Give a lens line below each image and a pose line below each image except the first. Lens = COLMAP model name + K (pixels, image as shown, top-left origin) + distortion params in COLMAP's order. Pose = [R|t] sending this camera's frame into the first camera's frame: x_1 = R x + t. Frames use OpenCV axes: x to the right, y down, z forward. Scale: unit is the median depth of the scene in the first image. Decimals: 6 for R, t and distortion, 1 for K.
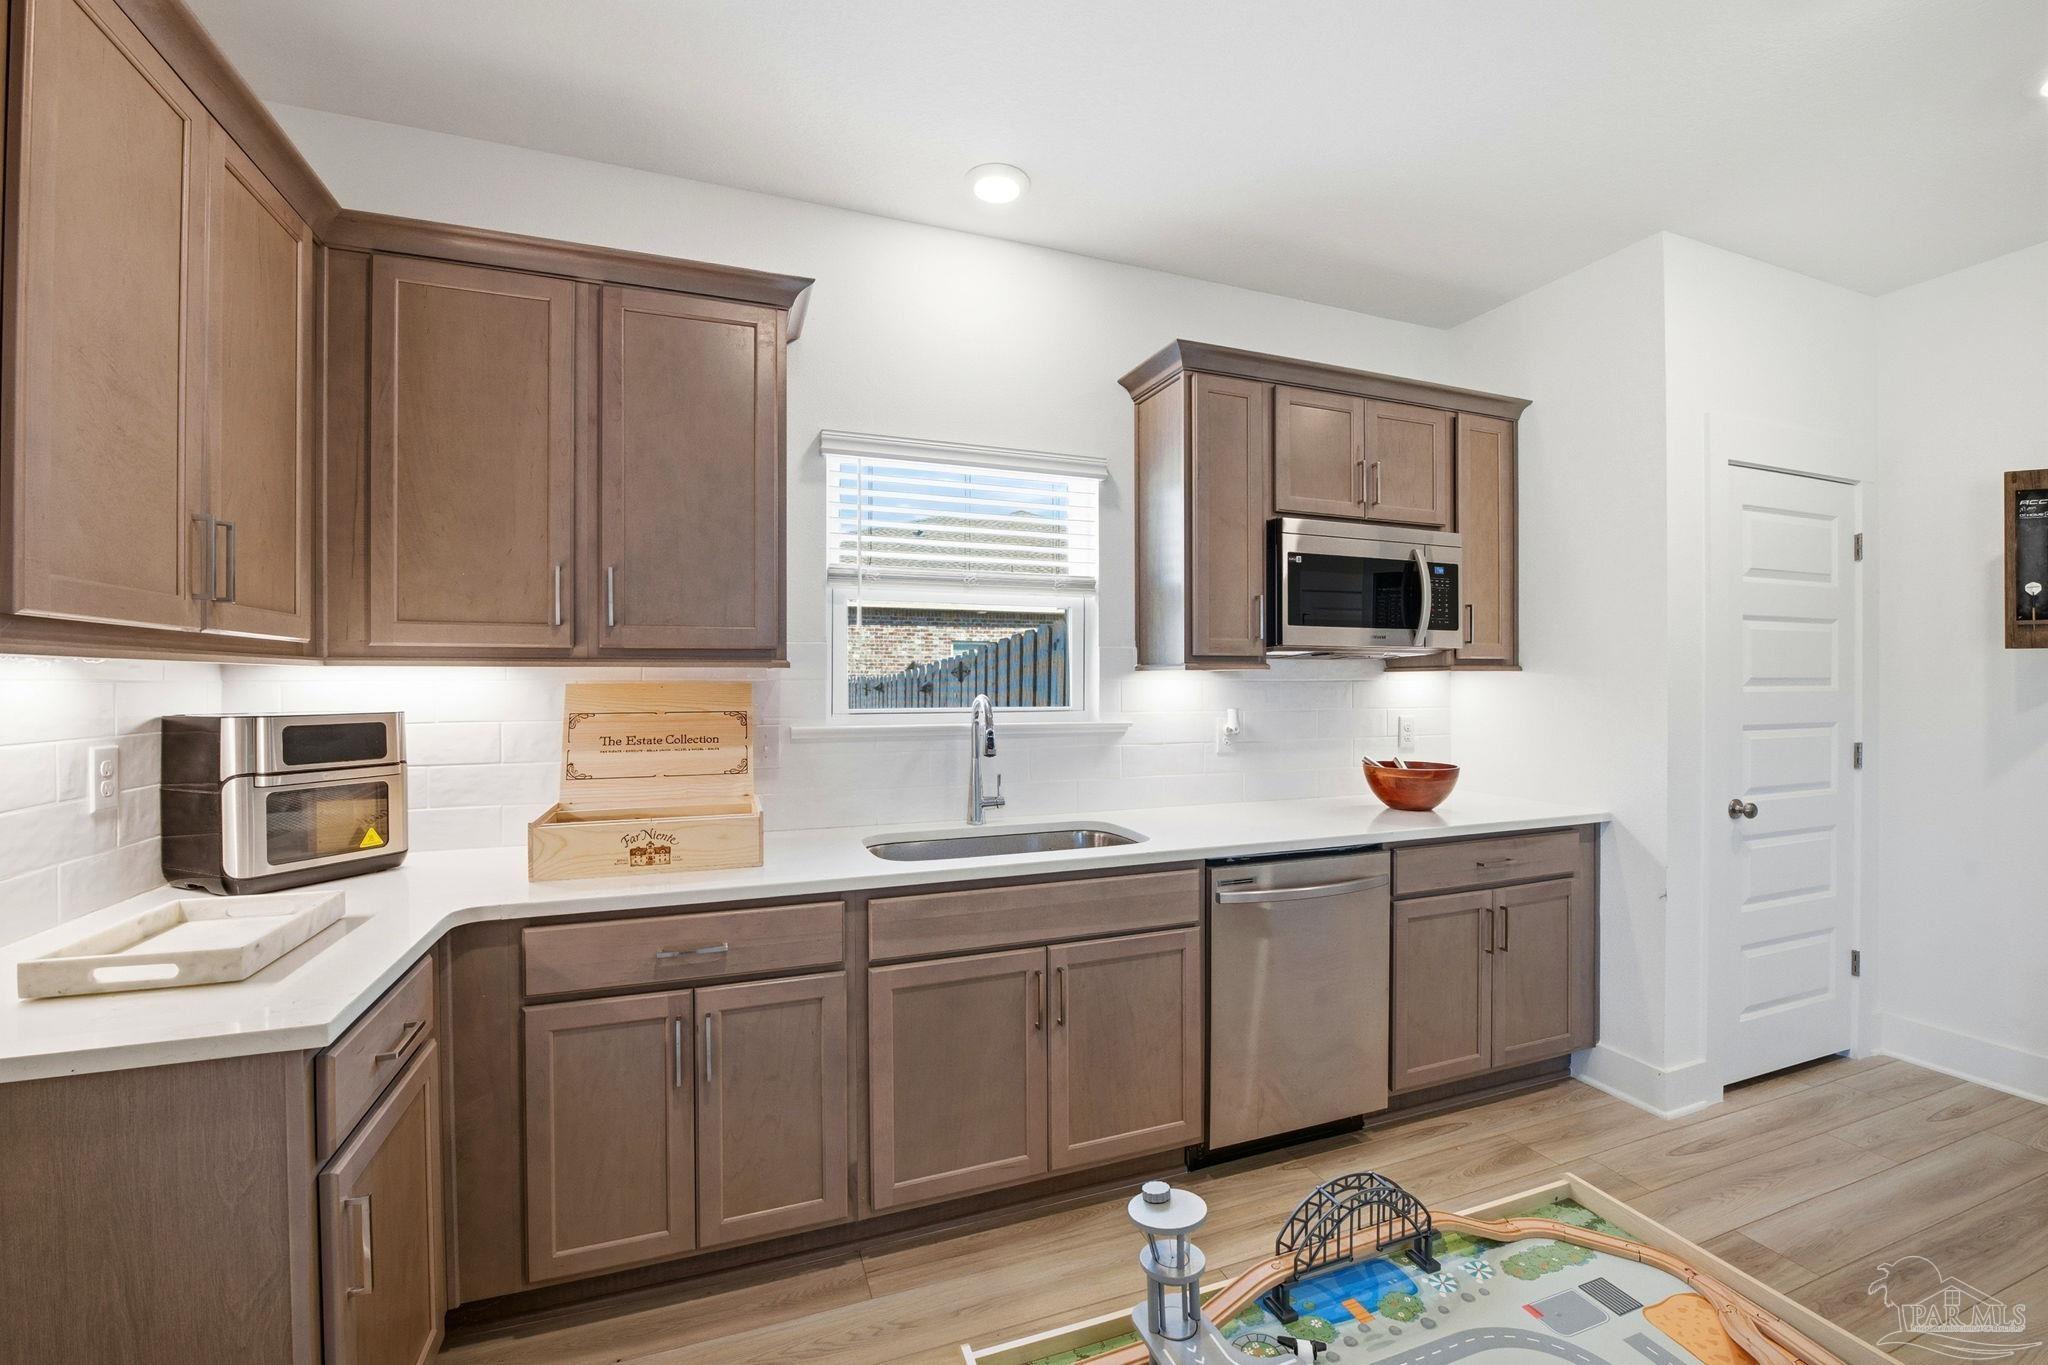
lens RADIAL K [[883.1, 0, 970.1], [0, 883.1, 685.4], [0, 0, 1]] dist [-0.018014, 0.000373]
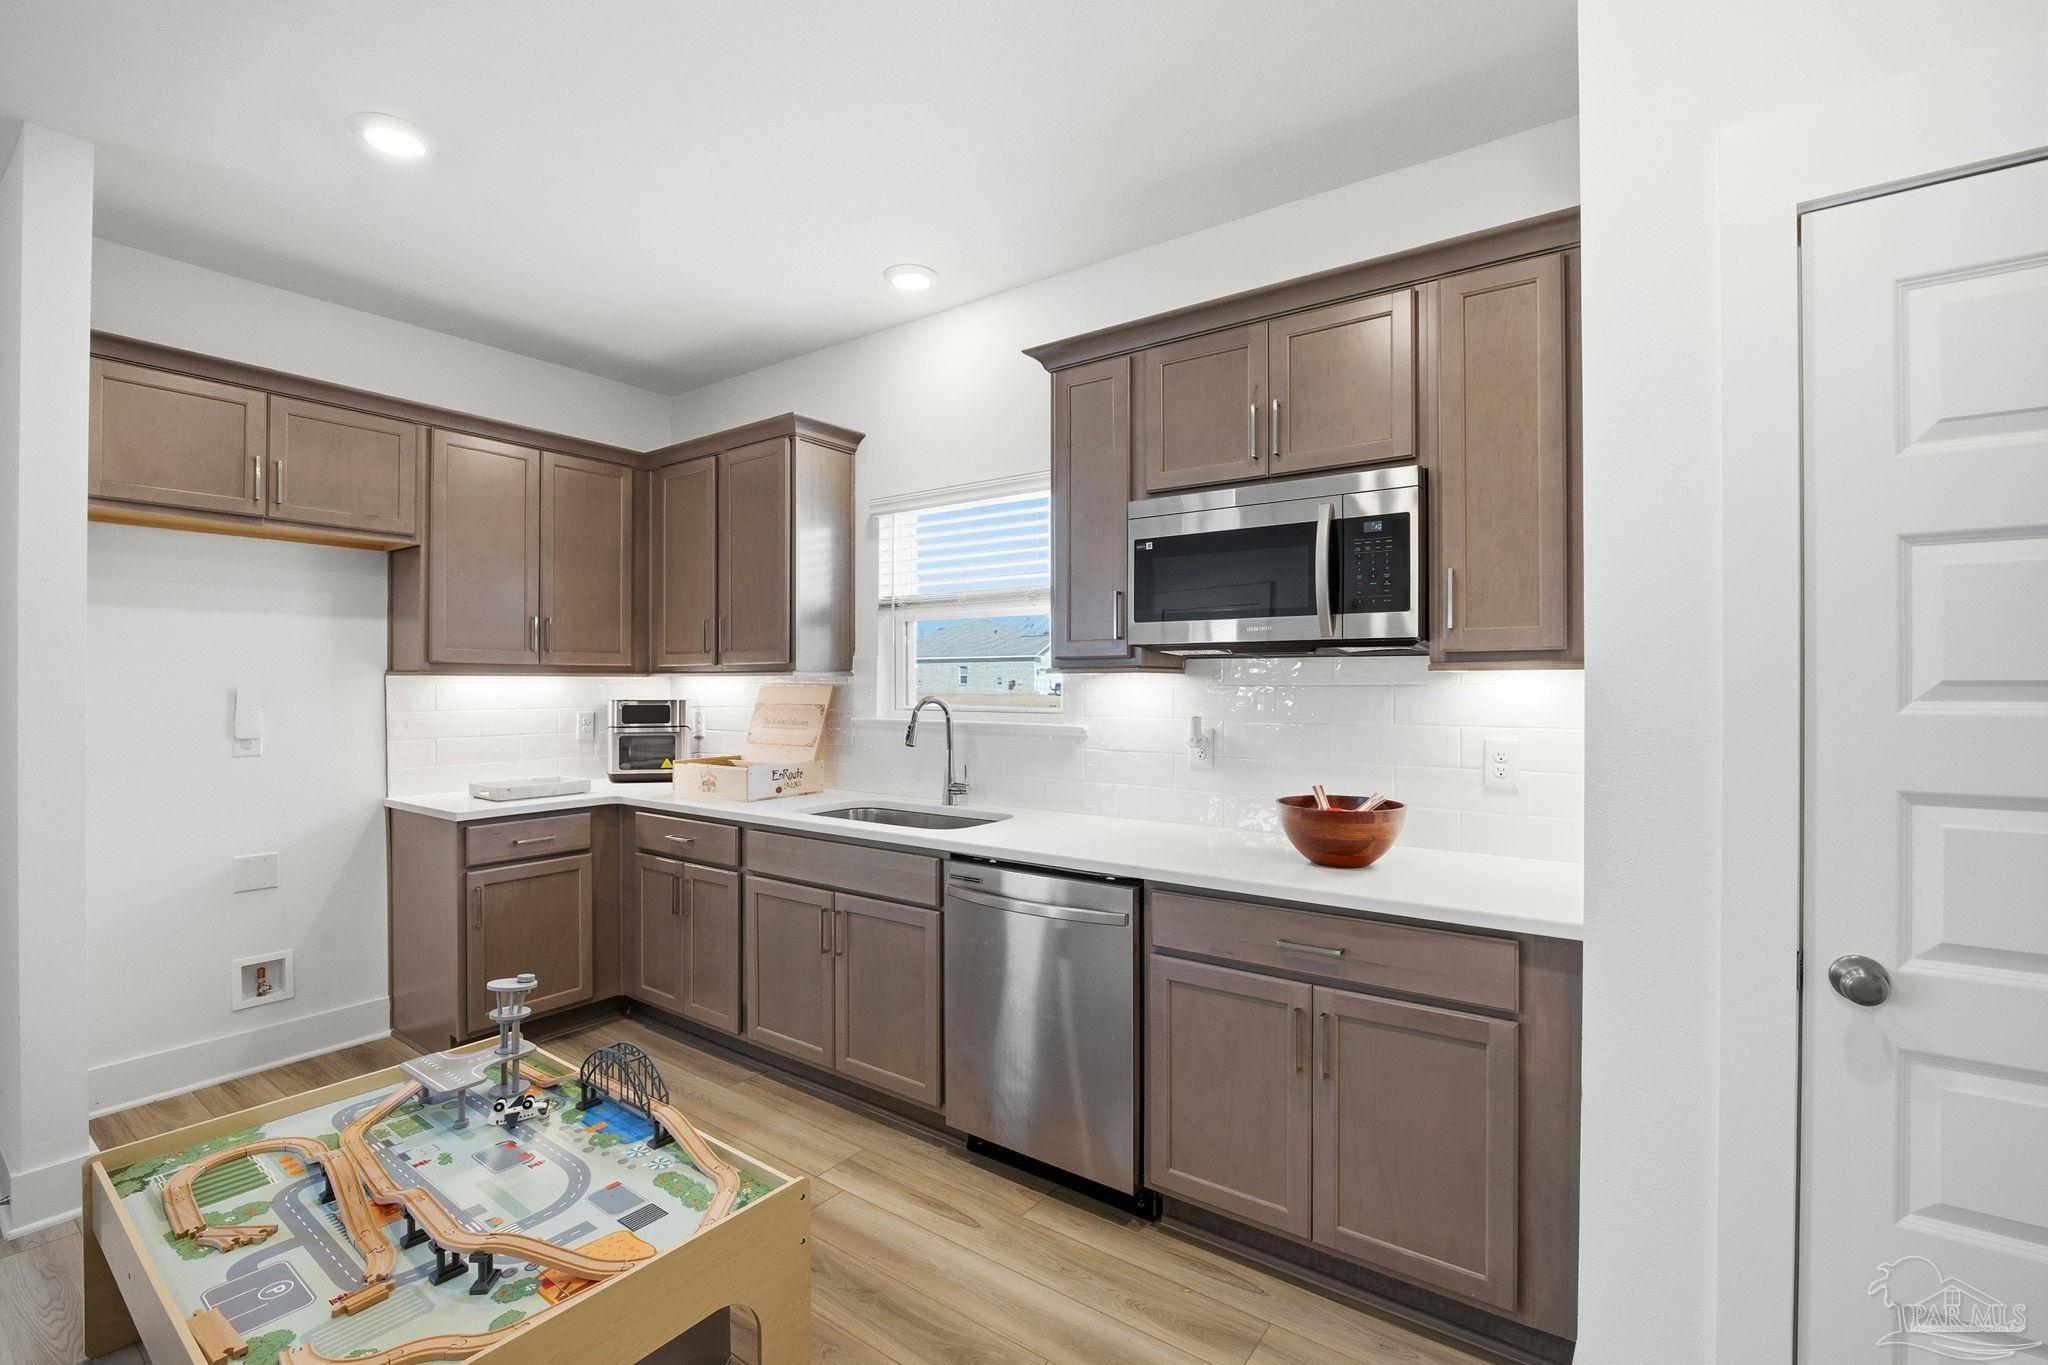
lens RADIAL K [[883.1, 0, 970.1], [0, 883.1, 685.4], [0, 0, 1]] dist [-0.018014, 0.000373]
pose [[0.530963, 0.002454, -0.847391, 1.094295], [-0.006665, 0.999977, -0.001280, -0.003131], [0.847369, 0.006327, 0.530967, 0.416925]]
